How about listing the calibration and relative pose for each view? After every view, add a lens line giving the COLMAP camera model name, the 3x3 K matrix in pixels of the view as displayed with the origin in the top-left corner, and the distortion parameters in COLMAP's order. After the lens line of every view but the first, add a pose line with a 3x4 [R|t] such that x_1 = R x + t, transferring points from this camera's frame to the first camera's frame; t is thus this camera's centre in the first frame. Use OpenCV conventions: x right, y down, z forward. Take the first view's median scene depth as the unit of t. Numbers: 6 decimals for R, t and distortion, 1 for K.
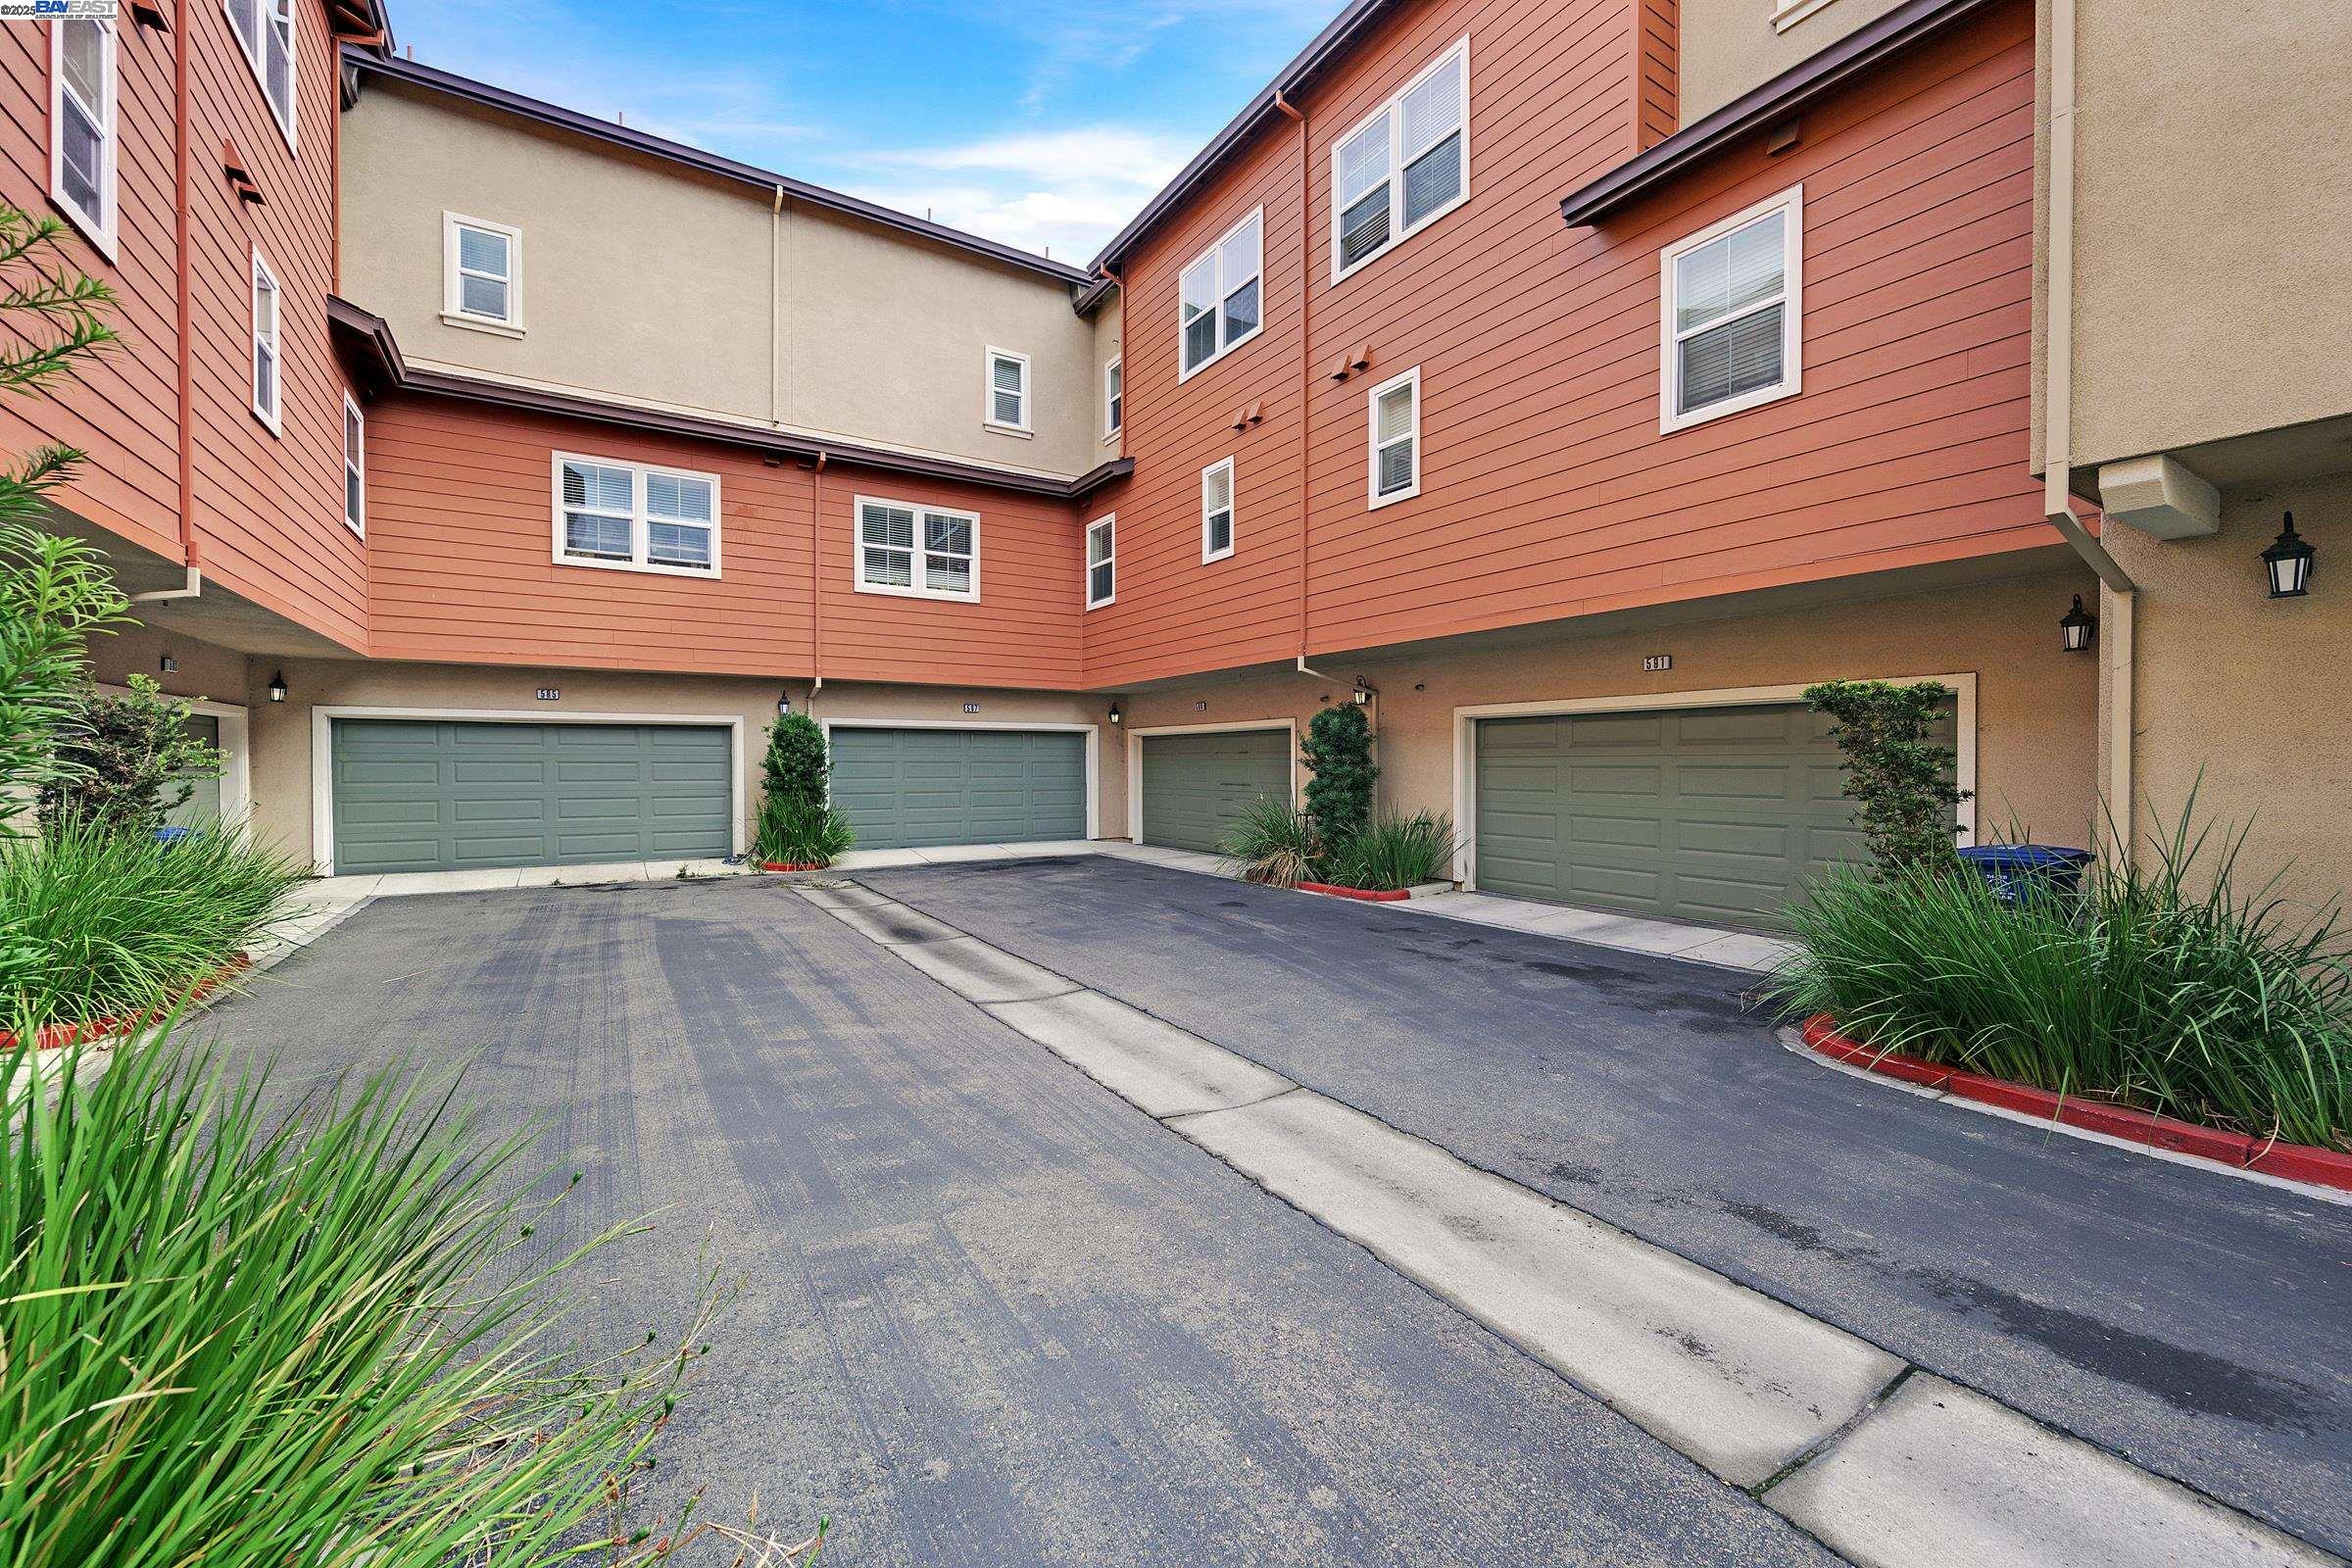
lens RADIAL K [[947.2, 0, 1178.3], [0, 947.2, 783.2], [0, 0, 1]] dist [0.000859, -0.000143]
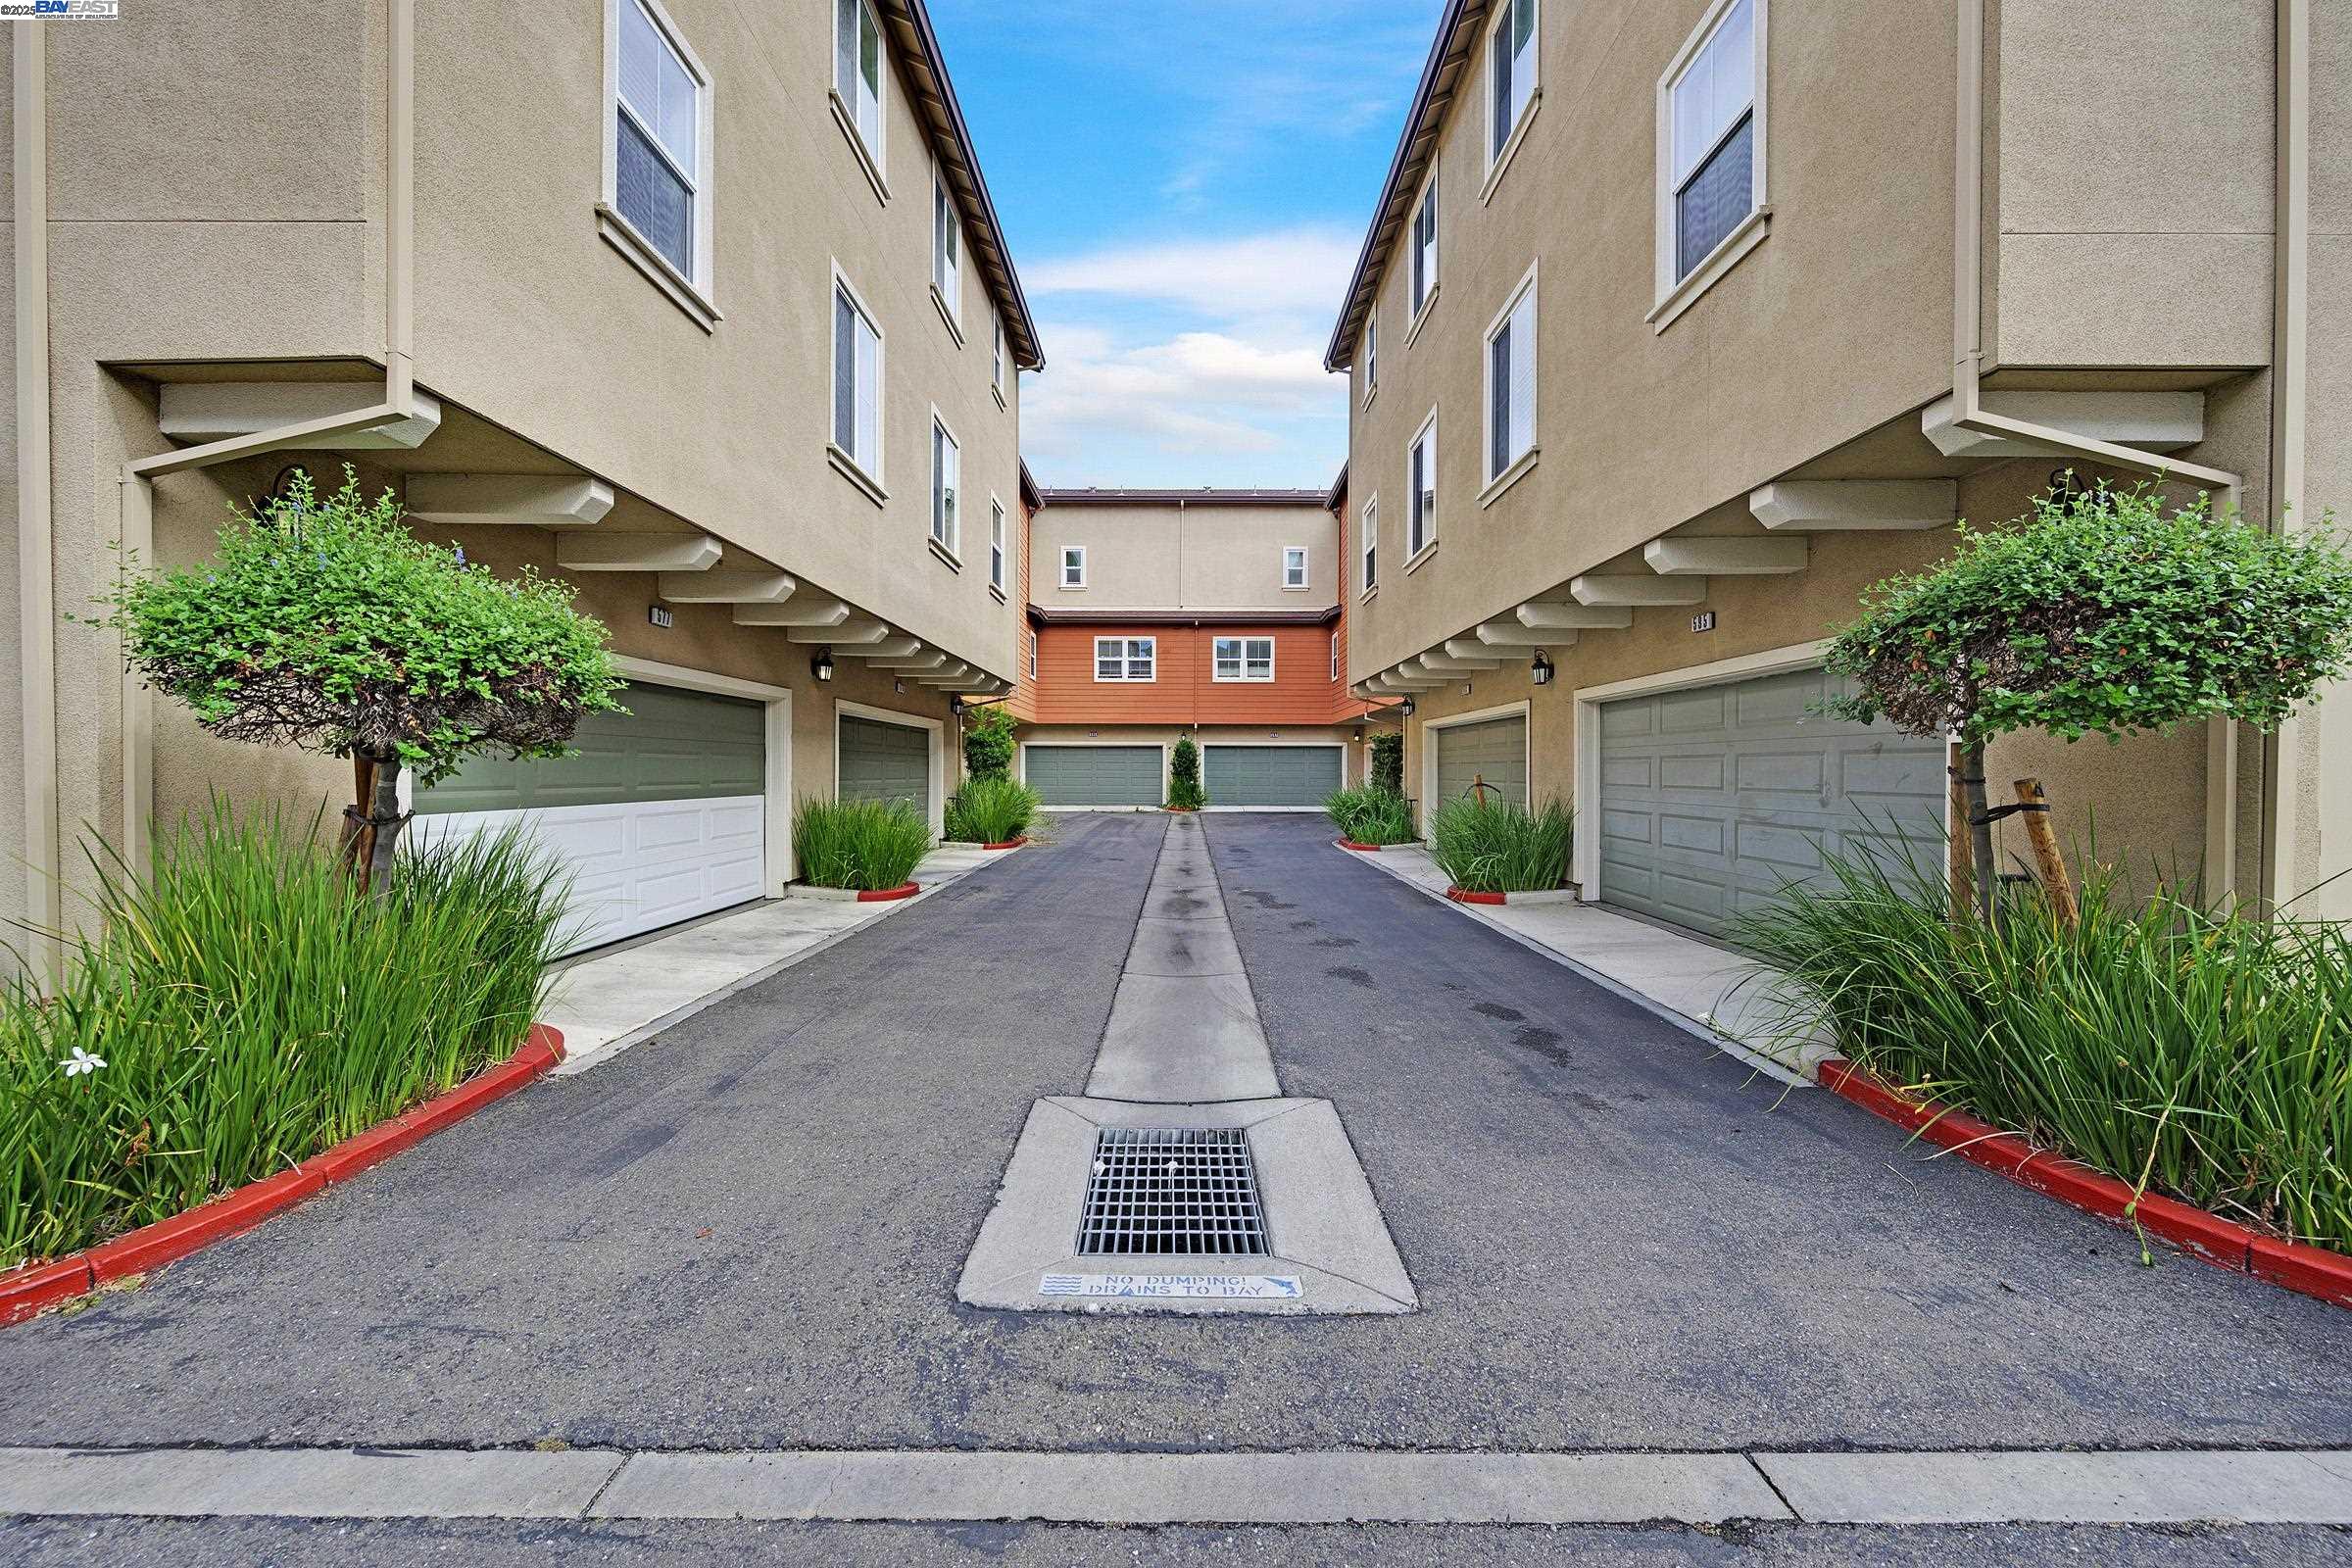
lens RADIAL K [[947.2, 0, 1178.2], [0, 947.2, 778.8], [0, 0, 1]] dist [0.000859, -0.000143]
pose [[0.838615, 0.006715, -0.544683, 0.731656], [-0.012623, 0.999895, -0.007108, 0.028544], [0.544578, 0.012837, 0.838612, -0.794800]]
